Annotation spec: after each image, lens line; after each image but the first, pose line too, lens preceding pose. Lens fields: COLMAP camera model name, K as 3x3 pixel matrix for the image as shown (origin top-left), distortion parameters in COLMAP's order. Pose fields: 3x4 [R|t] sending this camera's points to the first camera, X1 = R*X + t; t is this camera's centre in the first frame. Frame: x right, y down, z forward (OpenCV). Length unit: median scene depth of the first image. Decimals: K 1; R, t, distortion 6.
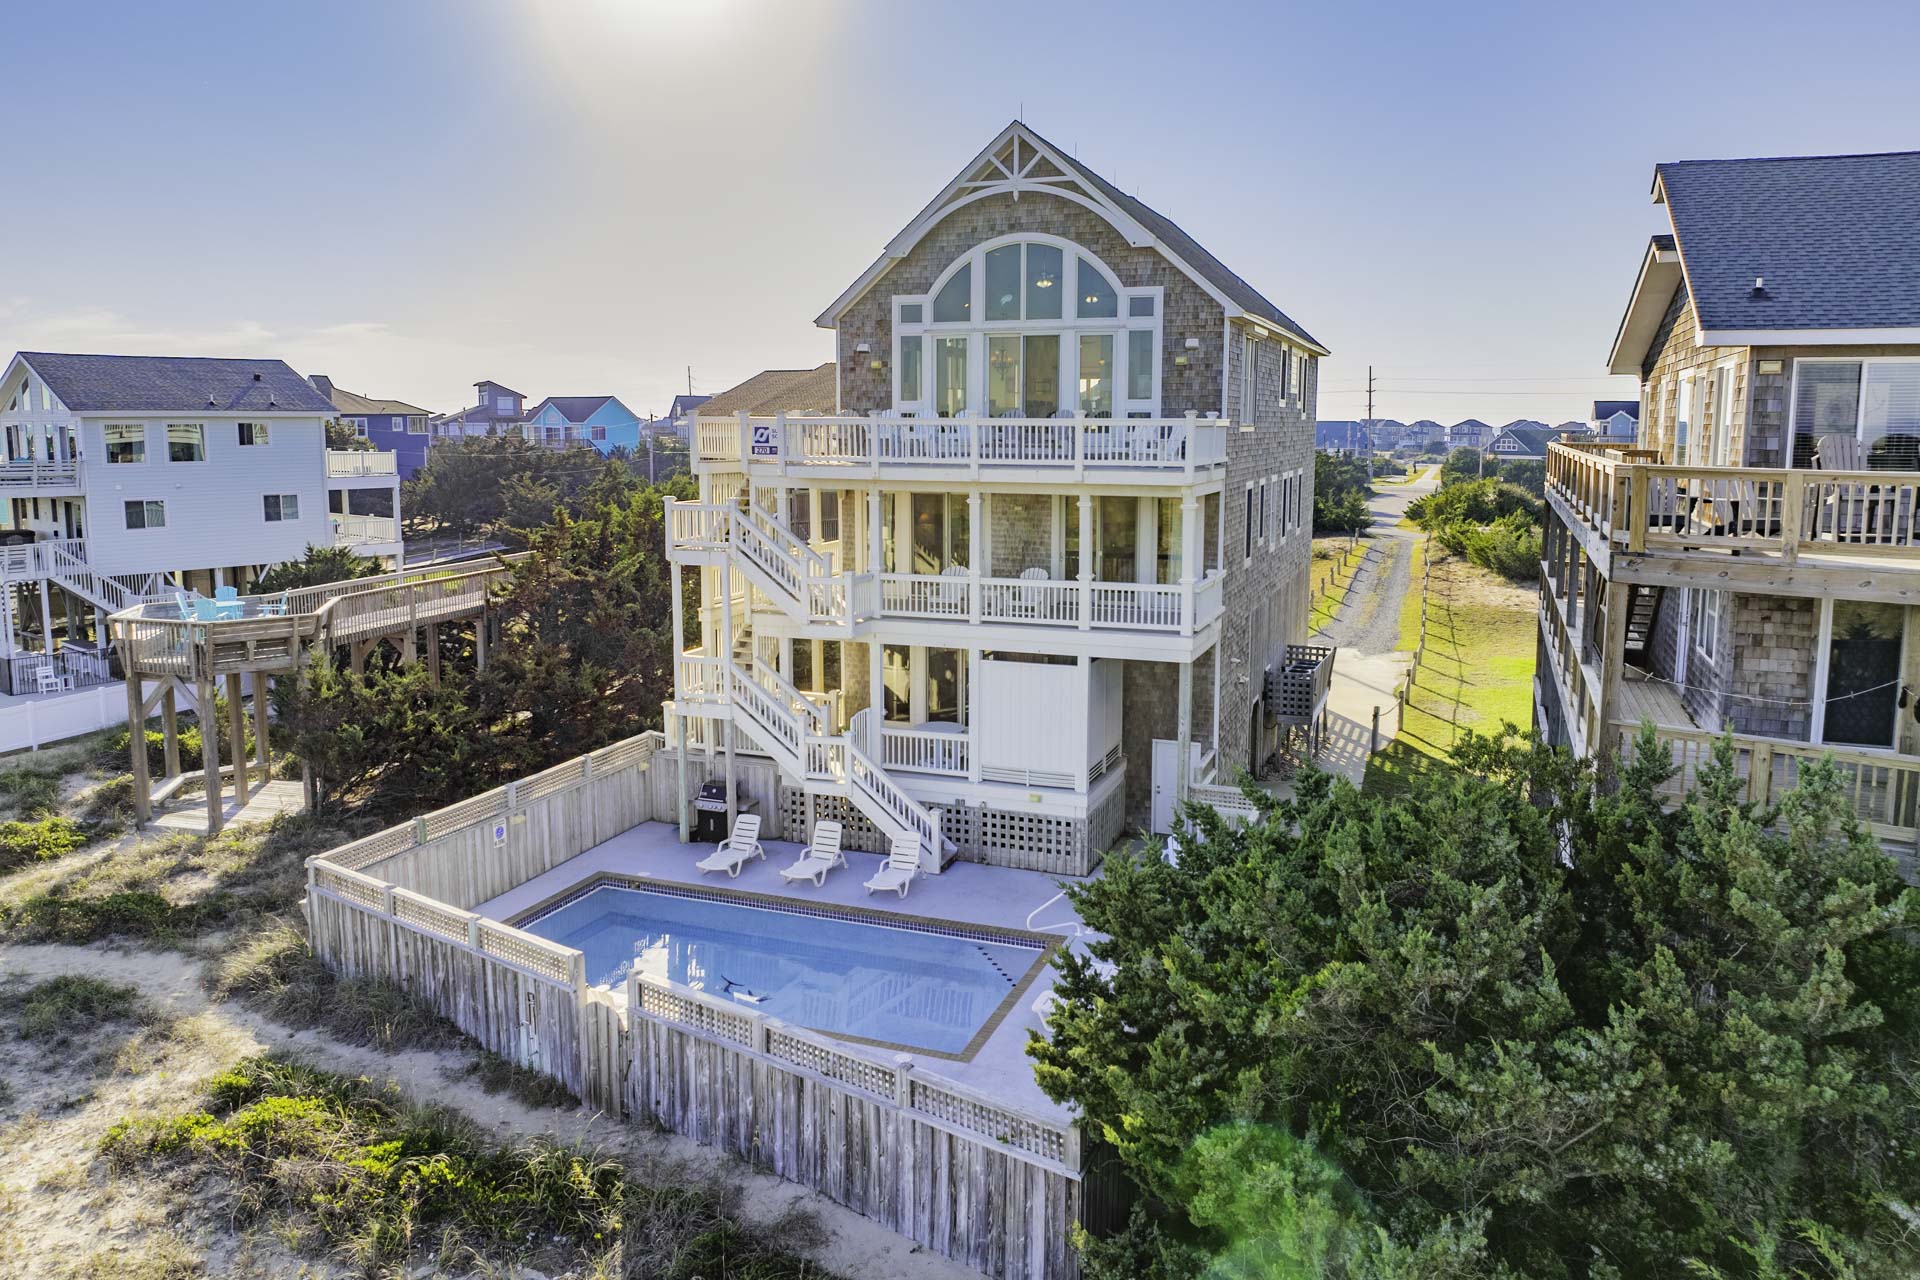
lens RADIAL K [[1341.3, 0, 957.6], [0, 1341.3, 614.0], [0, 0, 1]] dist [-0.037053, -0.001895]
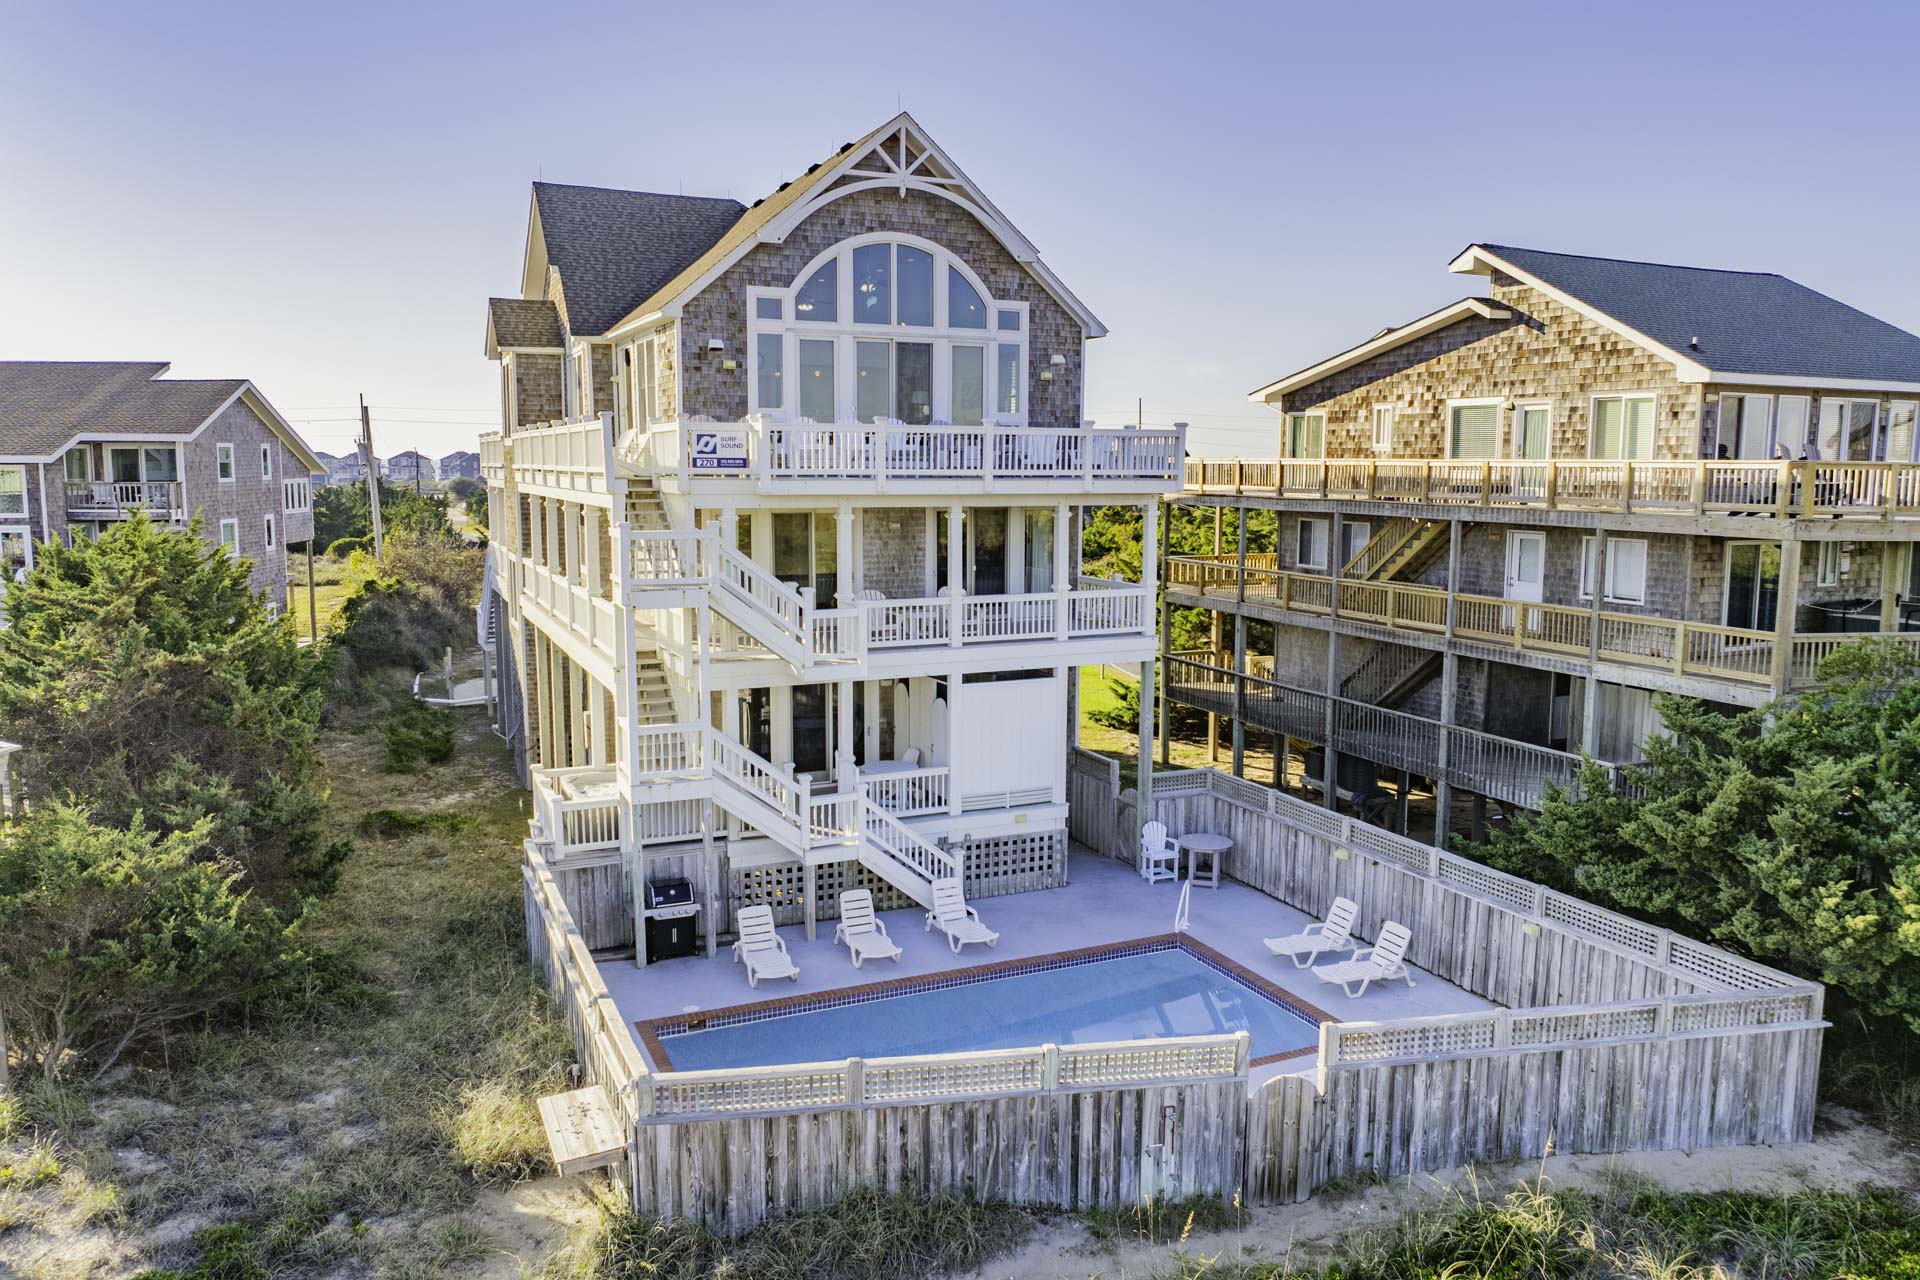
lens RADIAL K [[1354.8, 0, 966.8], [0, 1354.8, 634.8], [0, 0, 1]] dist [-0.033660, -0.005338]
pose [[0.703207, -0.089622, 0.705314, -0.633184], [0.096248, 0.994891, 0.030456, -0.028251], [-0.704440, 0.046468, 0.708241, 0.315085]]
